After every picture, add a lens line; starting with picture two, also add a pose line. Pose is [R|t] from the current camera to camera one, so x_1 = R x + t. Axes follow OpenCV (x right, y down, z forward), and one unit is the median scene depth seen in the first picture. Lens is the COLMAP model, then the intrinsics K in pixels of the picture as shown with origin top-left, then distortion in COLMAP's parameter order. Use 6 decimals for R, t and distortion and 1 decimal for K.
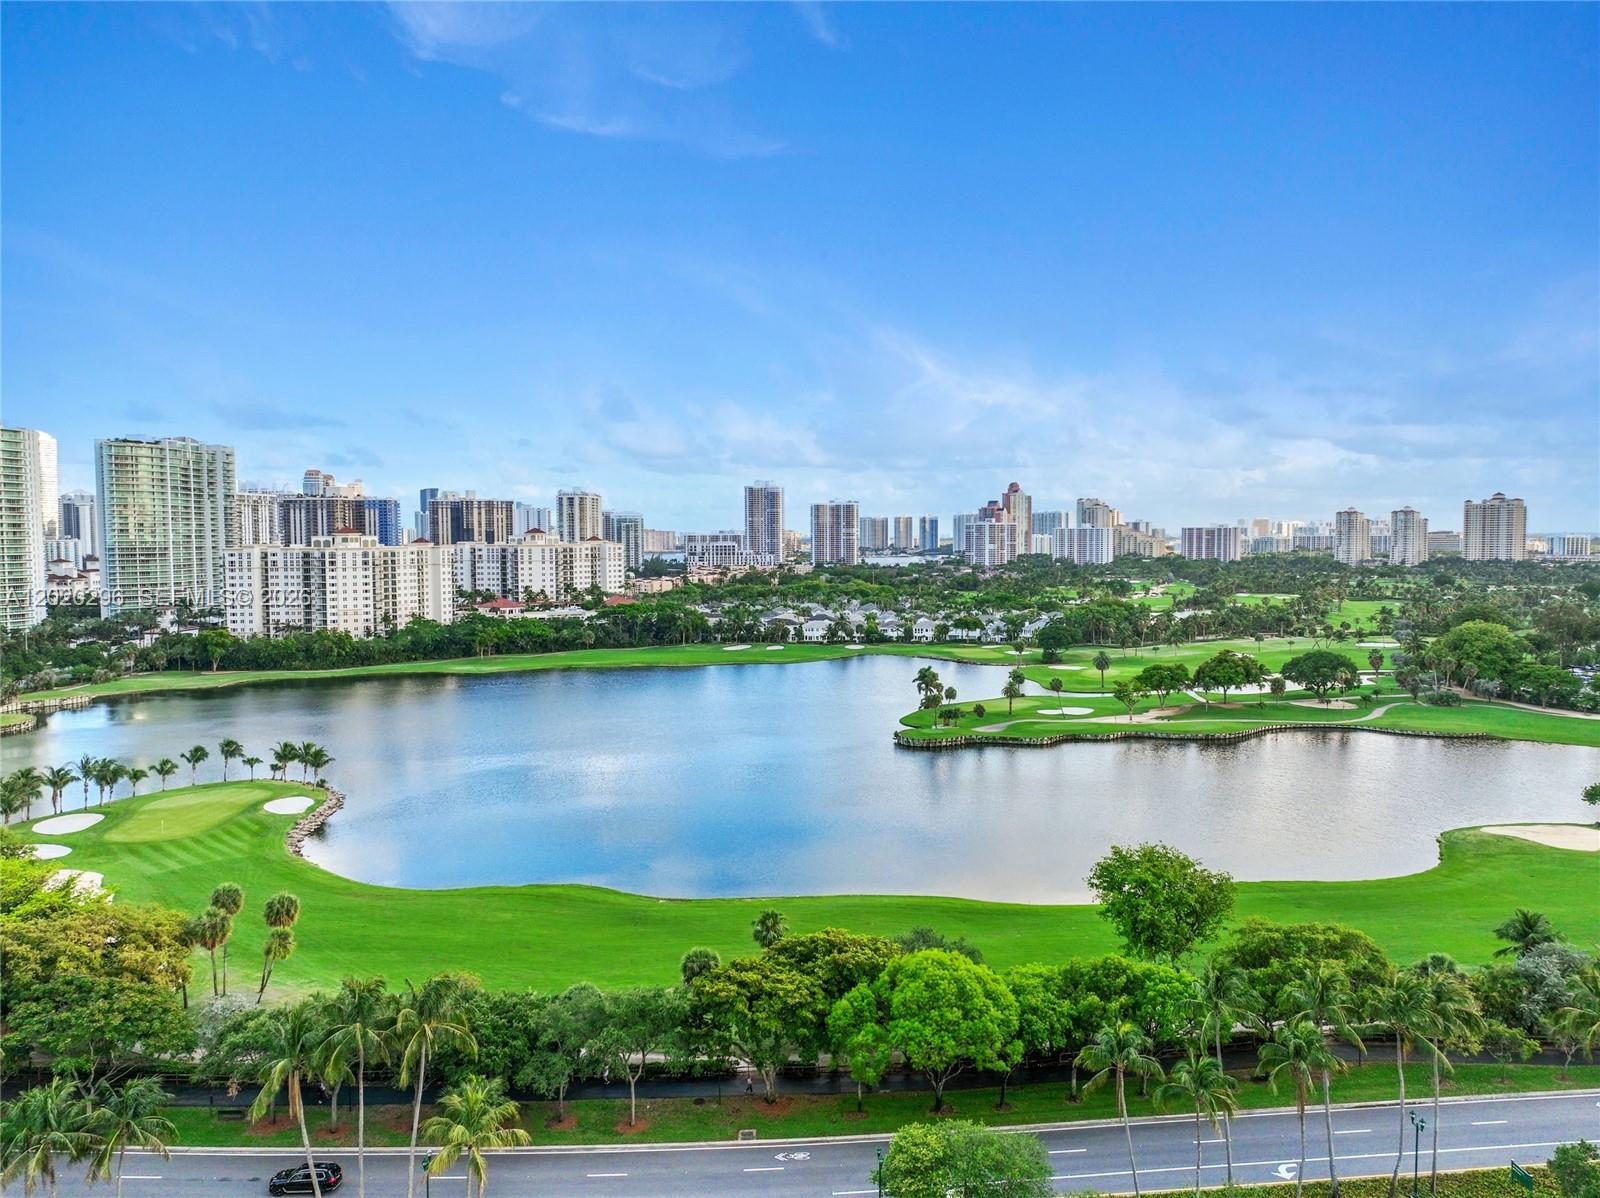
lens RADIAL K [[1123.5, 0, 797.4], [0, 1123.5, 599.1], [0, 0, 1]] dist [0.006534, 0.007003]
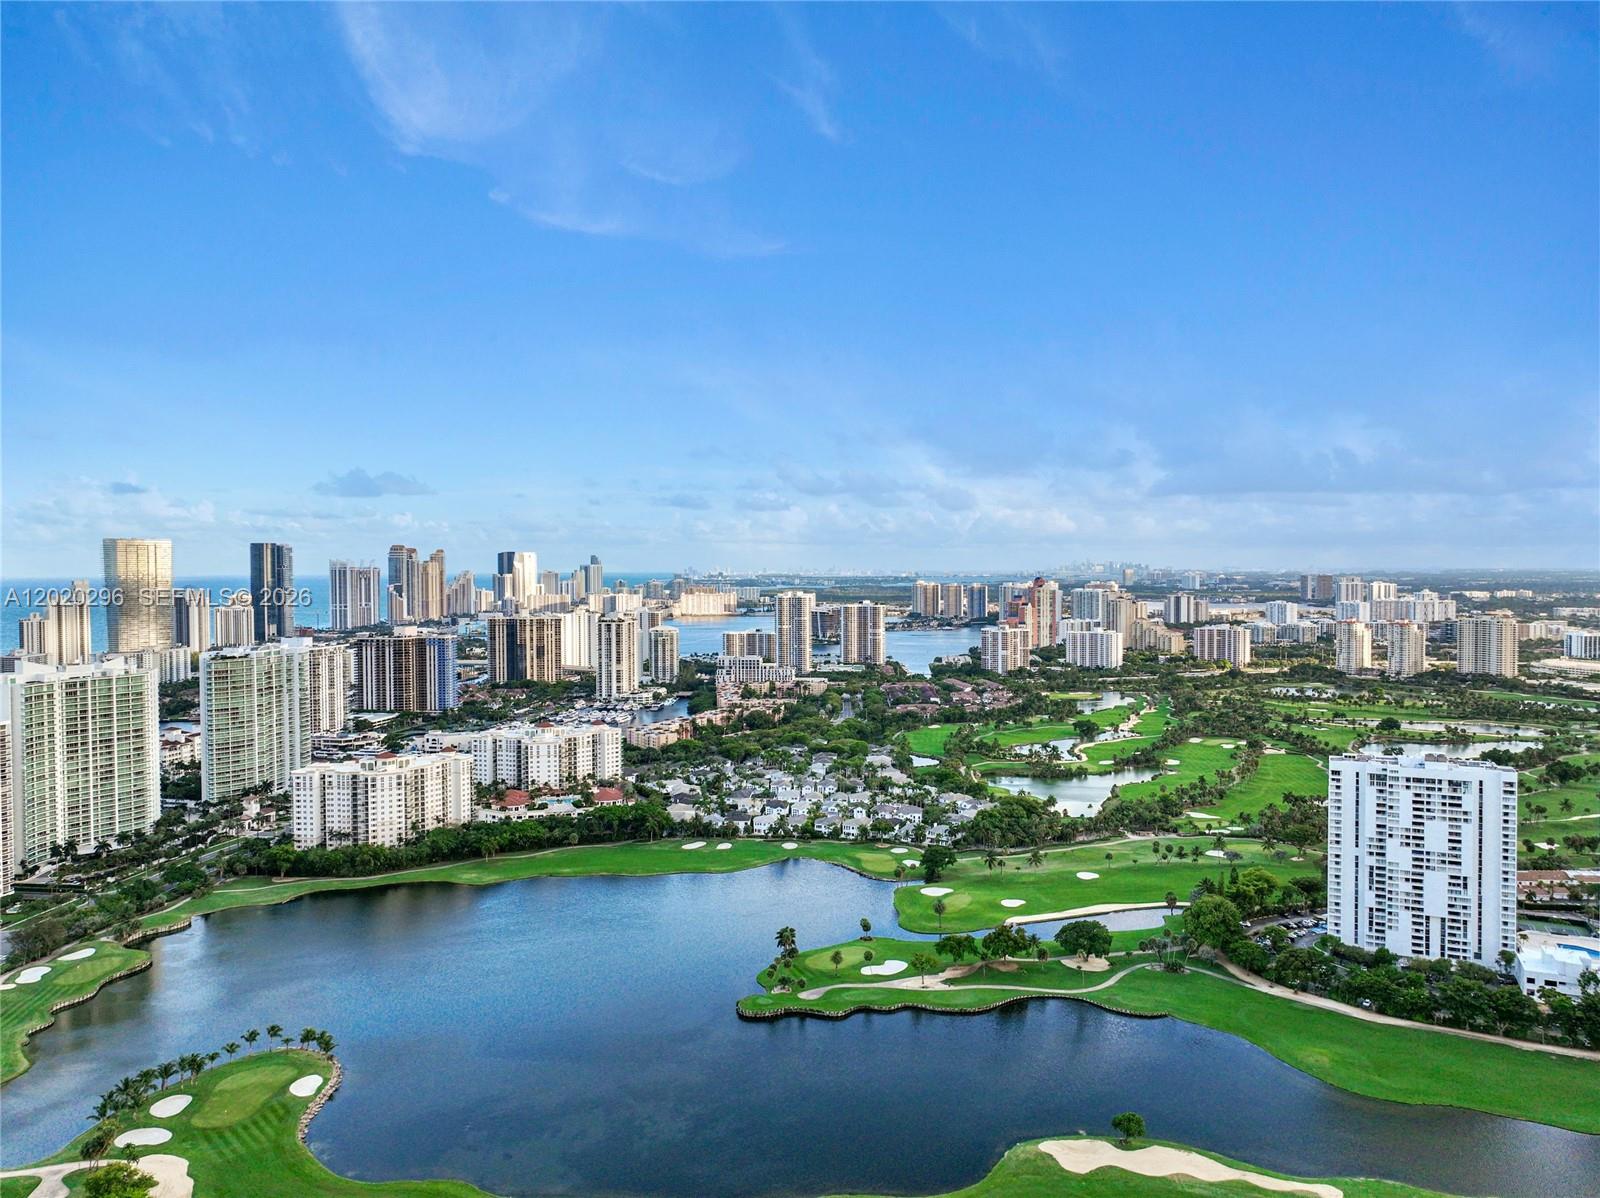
lens RADIAL K [[1123.5, 0, 797.4], [0, 1123.5, 599.1], [0, 0, 1]] dist [0.006534, 0.007003]
pose [[0.997394, 0.002666, -0.072102, 0.142777], [-0.004397, 0.999706, -0.023849, -0.191021], [0.072017, 0.024104, 0.997112, -0.221990]]
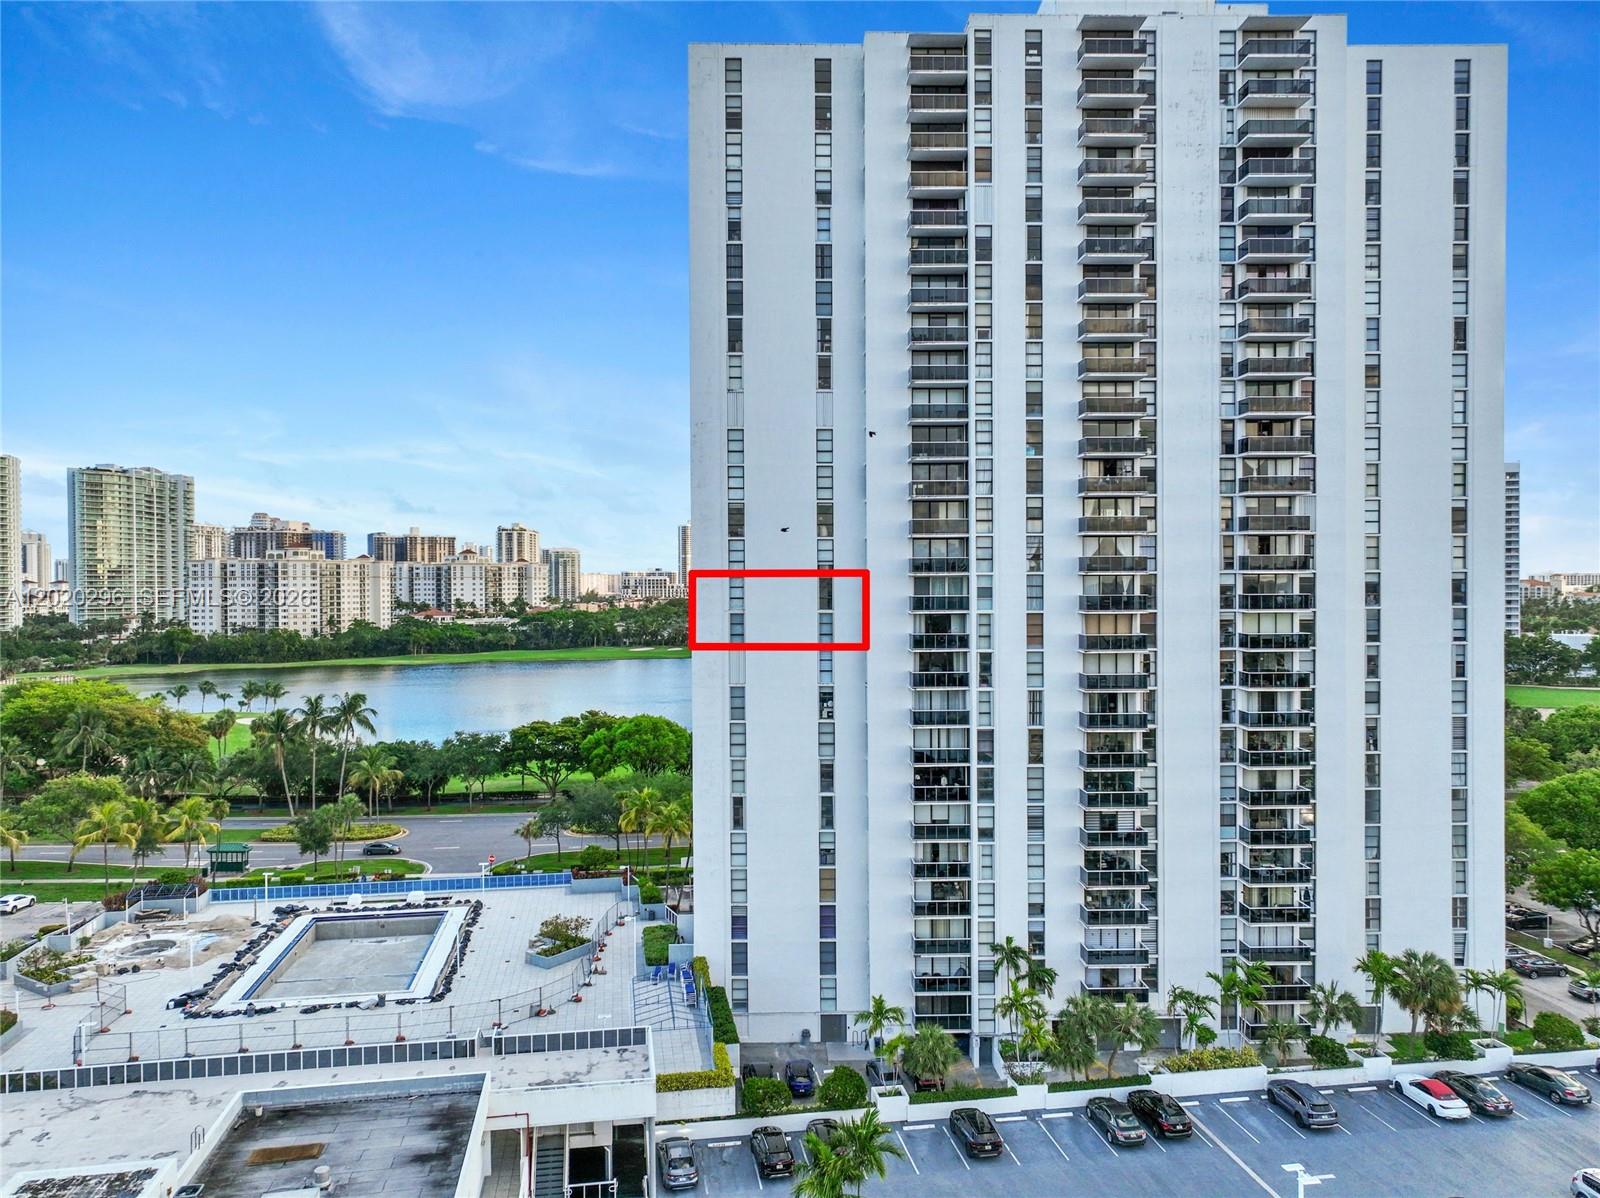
lens RADIAL K [[1122.4, 0, 796.9], [0, 1122.4, 598.7], [0, 0, 1]] dist [0.004875, 0.007193]
pose [[0.999124, -0.000537, 0.041839, 0.054258], [0.002366, 0.999042, -0.043690, 0.040554], [-0.041775, 0.043751, 0.998169, -0.146618]]
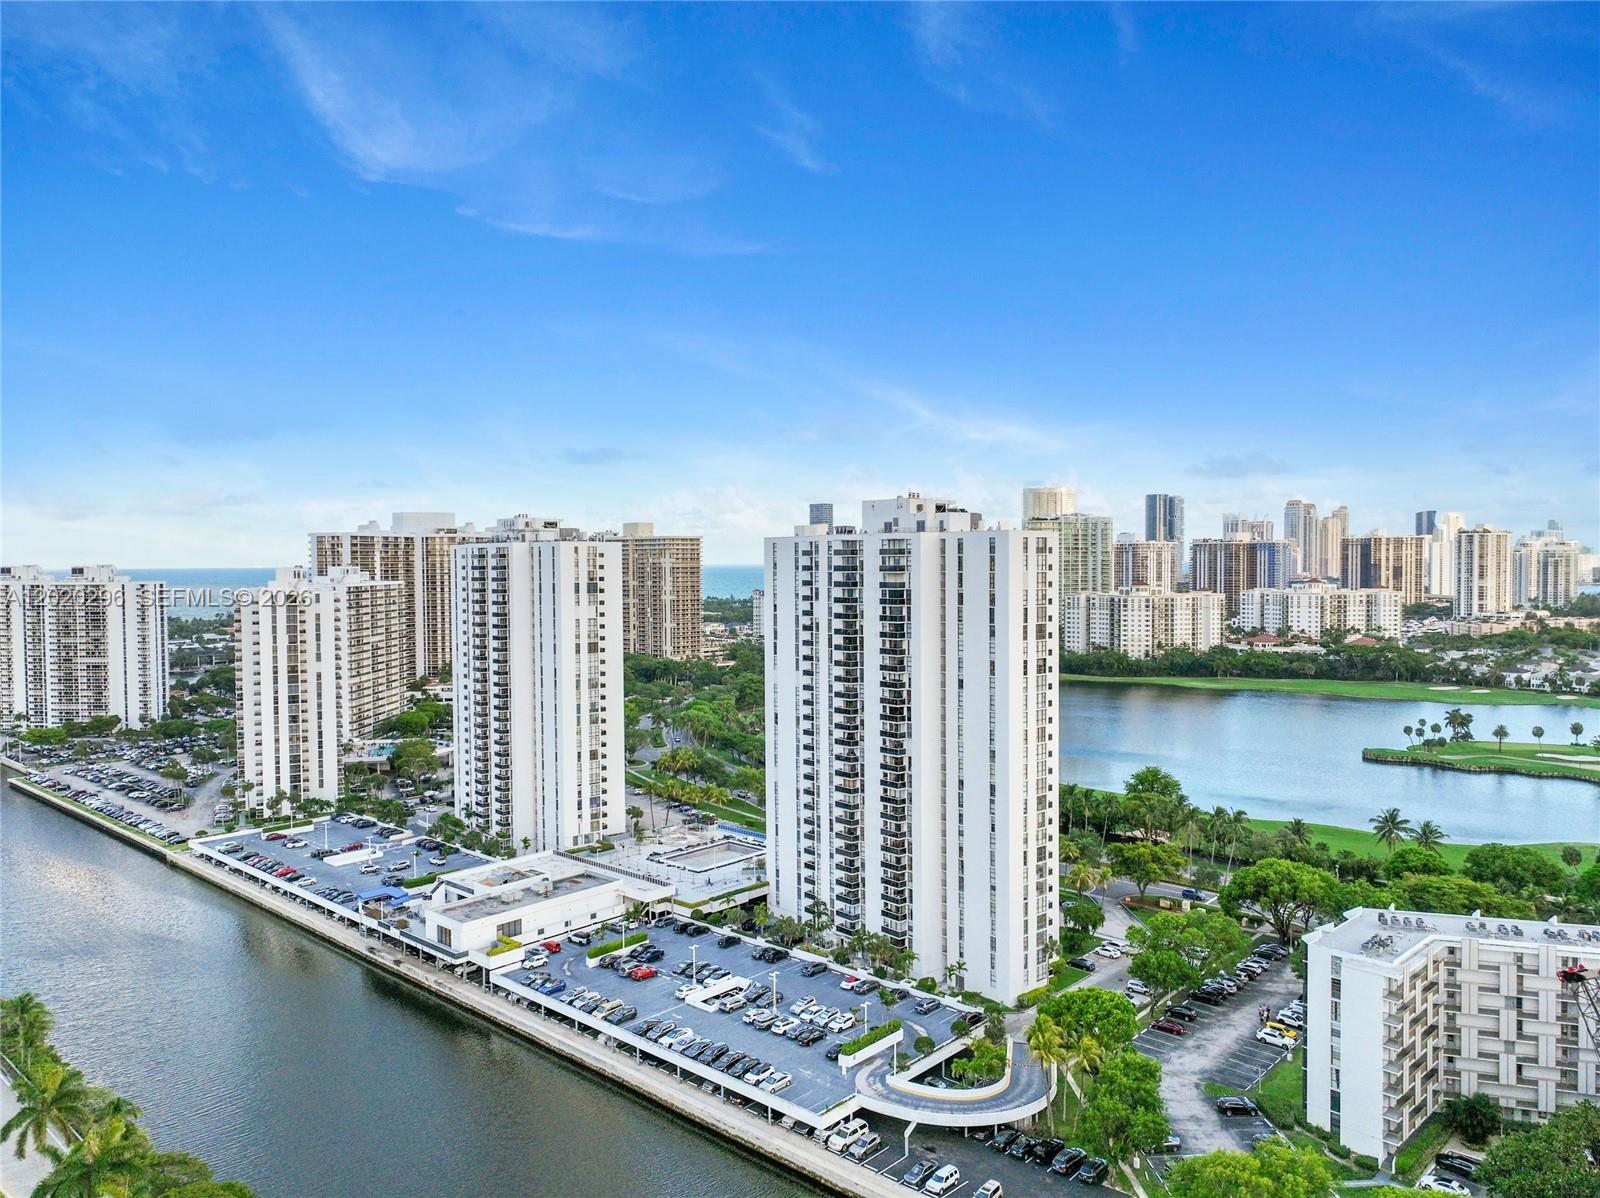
lens RADIAL K [[1125.1, 0, 795.8], [0, 1125.1, 597.4], [0, 0, 1]] dist [0.006336, 0.010062]
pose [[0.649917, 0.026581, -0.759540, 0.378172], [-0.039640, 0.999213, 0.001050, -0.024258], [0.758971, 0.029426, 0.650459, -0.256795]]
